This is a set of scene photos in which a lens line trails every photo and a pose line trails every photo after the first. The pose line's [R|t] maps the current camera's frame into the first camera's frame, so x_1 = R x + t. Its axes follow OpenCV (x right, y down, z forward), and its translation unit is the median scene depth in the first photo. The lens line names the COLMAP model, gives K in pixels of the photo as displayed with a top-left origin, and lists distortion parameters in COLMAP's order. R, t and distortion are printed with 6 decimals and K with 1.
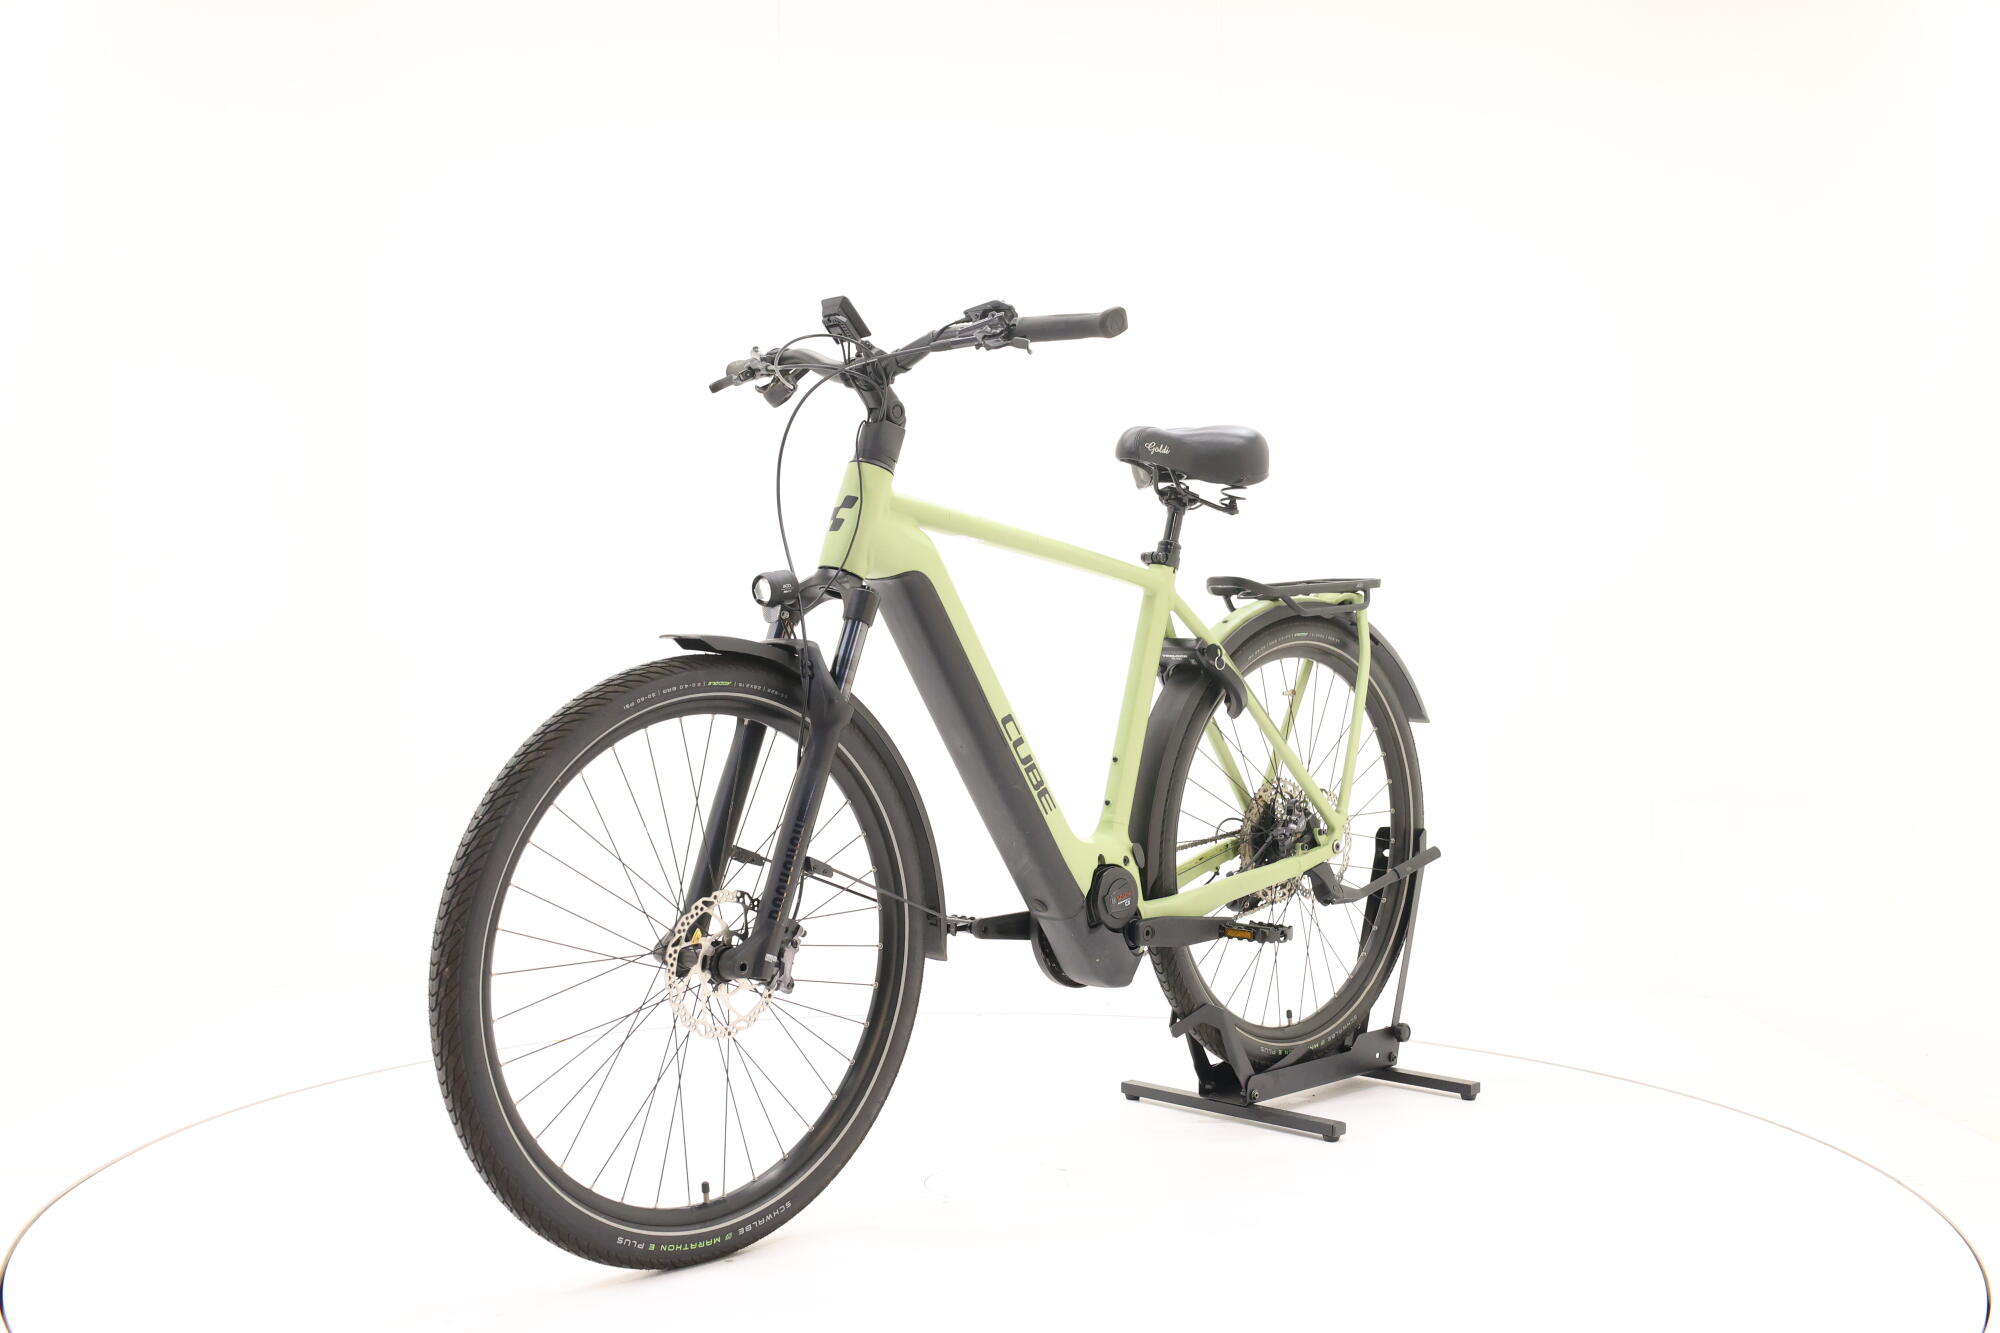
lens RADIAL K [[2163.1, 0, 1000.0], [0, 2163.1, 666.5], [0, 0, 1]] dist [0.003607, 0.008189]
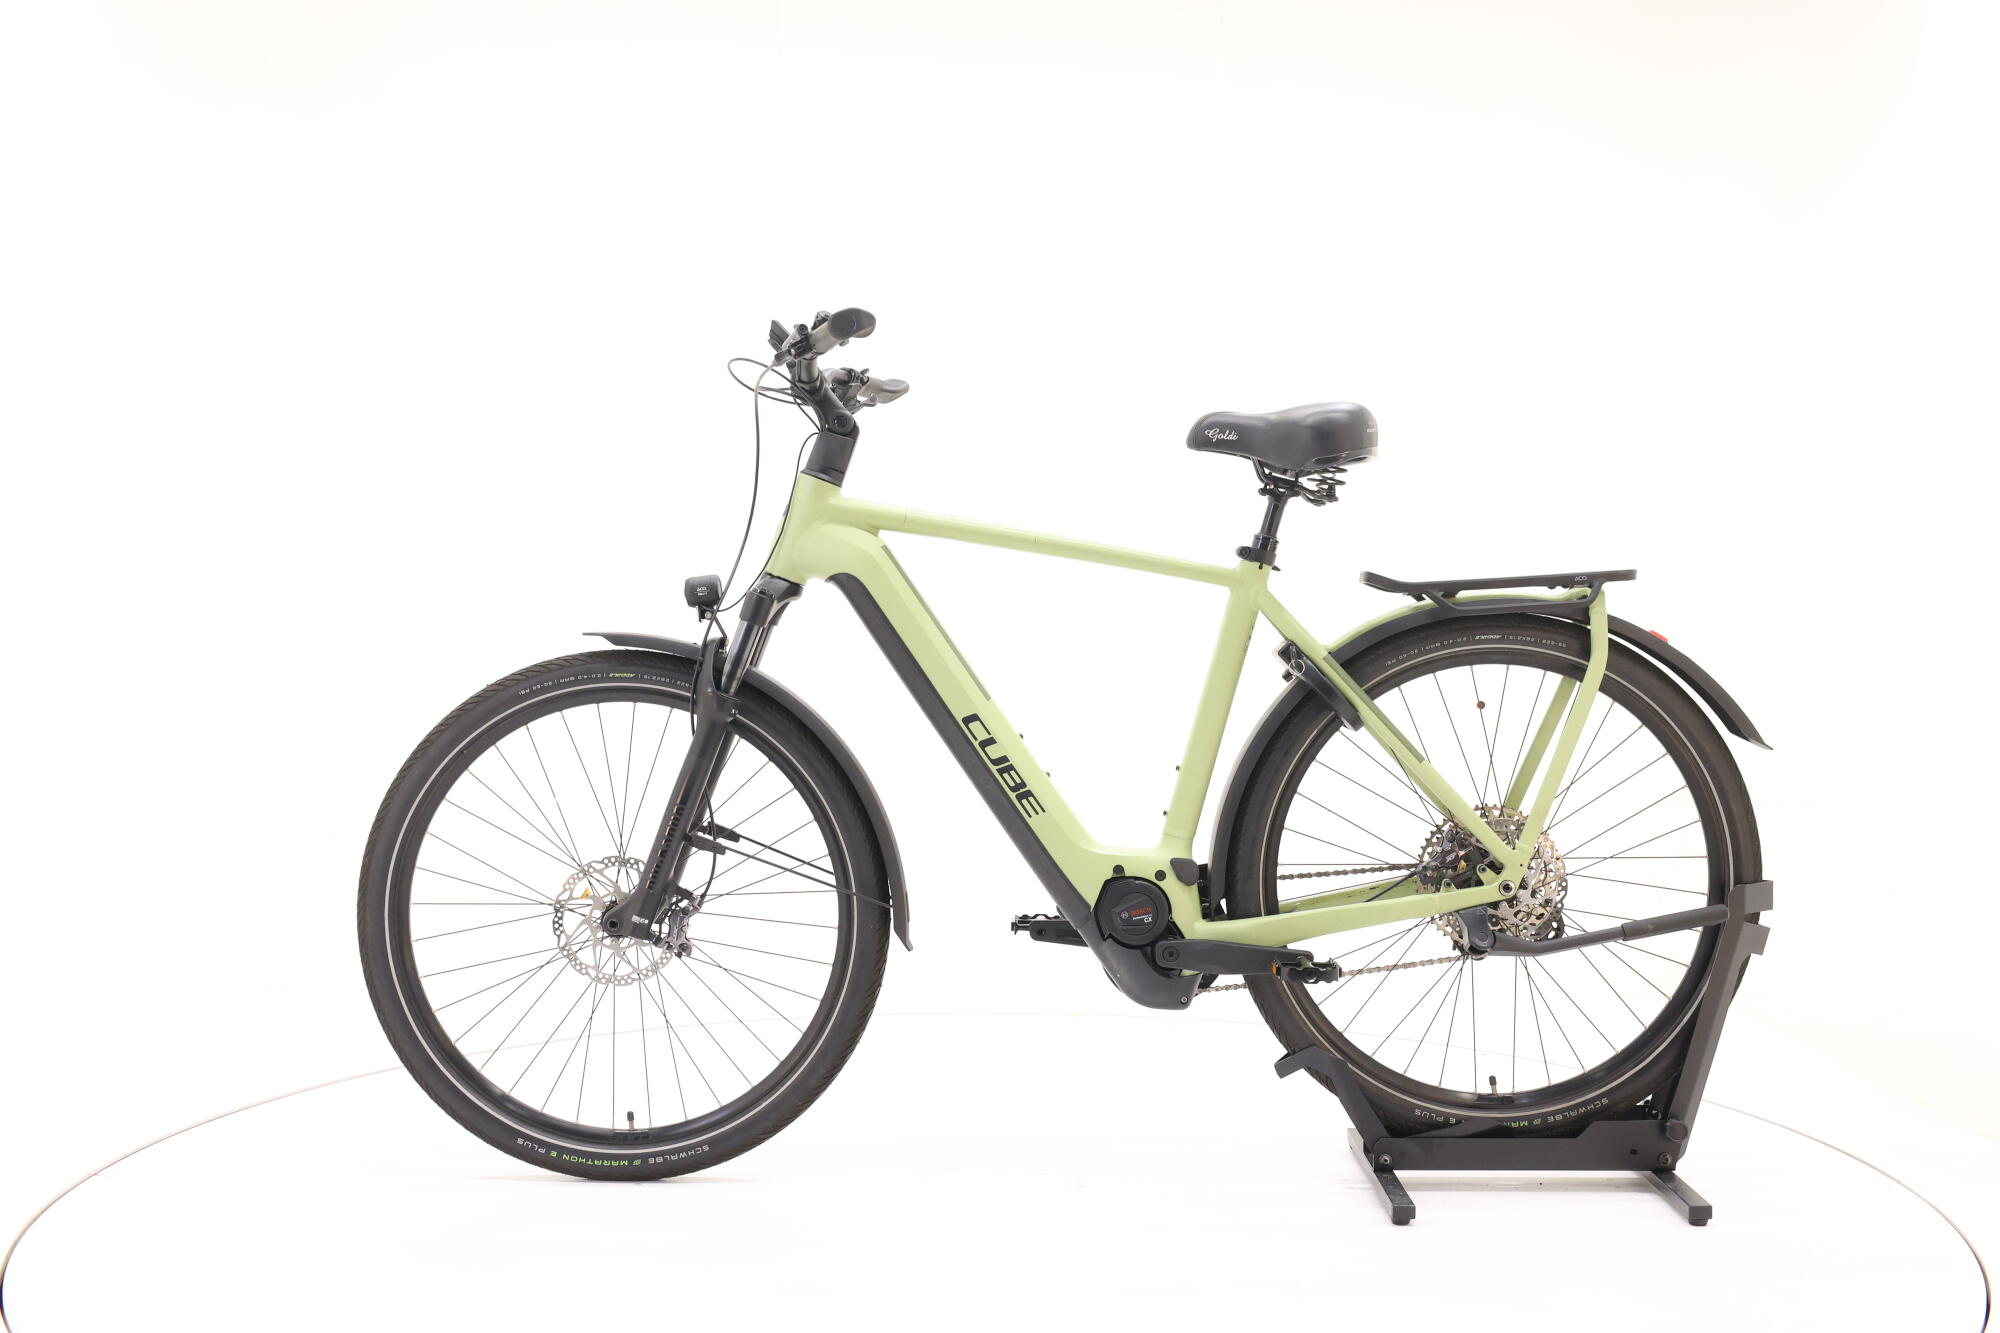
lens RADIAL K [[2163.1, 0, 1000.0], [0, 2163.1, 666.5], [0, 0, 1]] dist [0.003607, 0.008189]
pose [[0.681899, 0.014402, -0.731305, 0.732860], [-0.016225, 0.999858, 0.004562, -0.004541], [0.731267, 0.008754, 0.682036, 0.319554]]
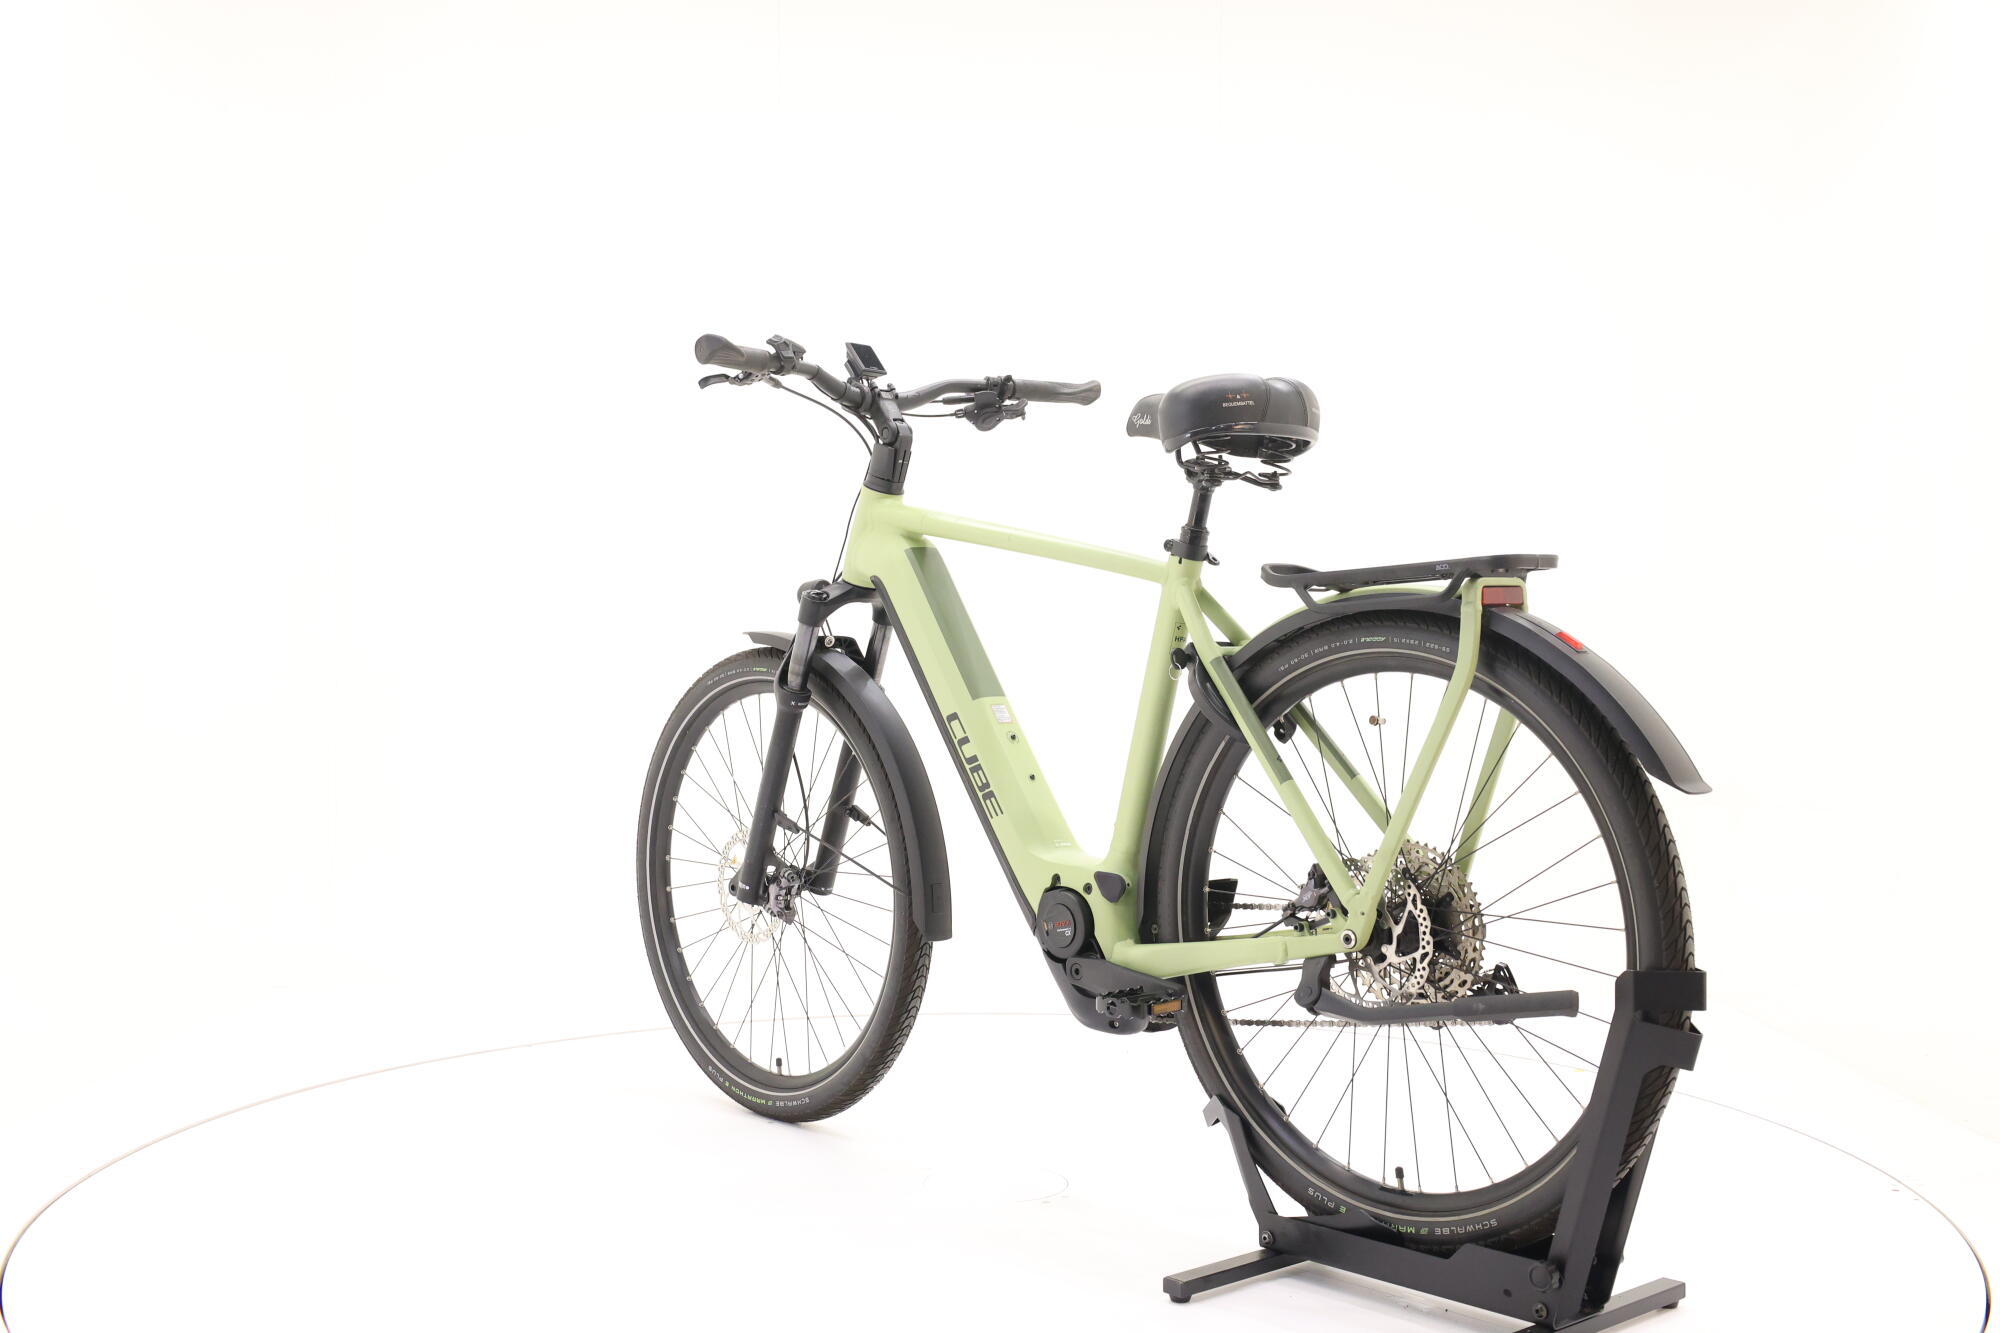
lens RADIAL K [[2163.1, 0, 1000.0], [0, 2163.1, 666.5], [0, 0, 1]] dist [0.003607, 0.008189]
pose [[-0.075279, 0.018342, -0.996994, 0.997831], [-0.022887, 0.999536, 0.020117, -0.020030], [0.996900, 0.024333, -0.074824, 1.078424]]
